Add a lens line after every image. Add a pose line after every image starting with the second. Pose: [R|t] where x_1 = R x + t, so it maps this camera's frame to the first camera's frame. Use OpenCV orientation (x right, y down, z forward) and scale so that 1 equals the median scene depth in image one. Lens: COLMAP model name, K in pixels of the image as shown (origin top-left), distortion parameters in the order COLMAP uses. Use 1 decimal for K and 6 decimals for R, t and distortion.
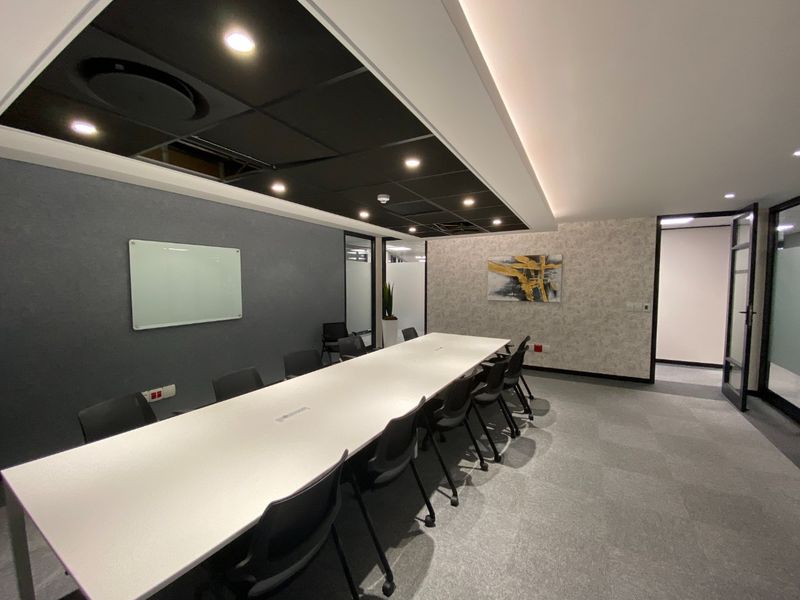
lens RADIAL K [[328.2, 0, 395.8], [0, 328.2, 298.8], [0, 0, 1]] dist [-0.008628, -0.003945]
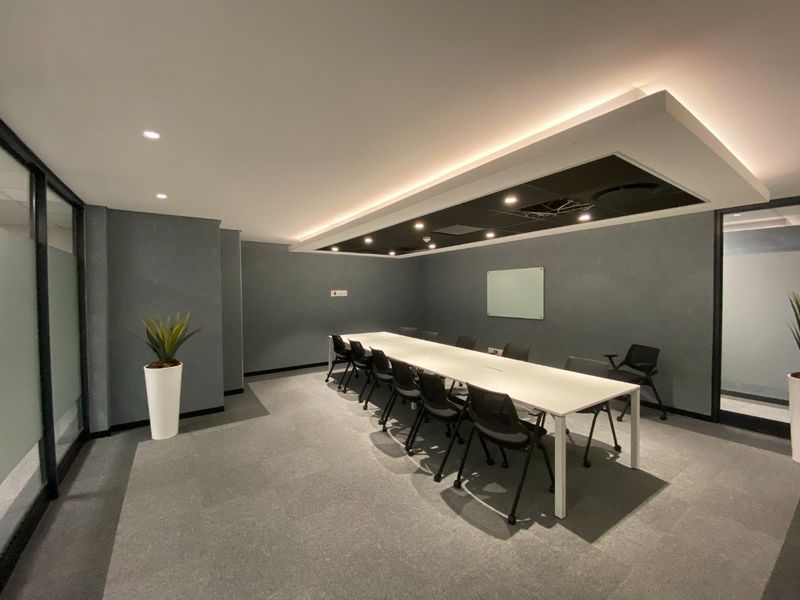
lens RADIAL K [[328.2, 0, 398.1], [0, 328.2, 298.4], [0, 0, 1]] dist [-0.008628, -0.003945]
pose [[-0.454160, 0.015139, -0.890791, 1.258936], [-0.047233, 0.998040, 0.041043, -0.068028], [0.889667, 0.060715, -0.452555, 1.413953]]
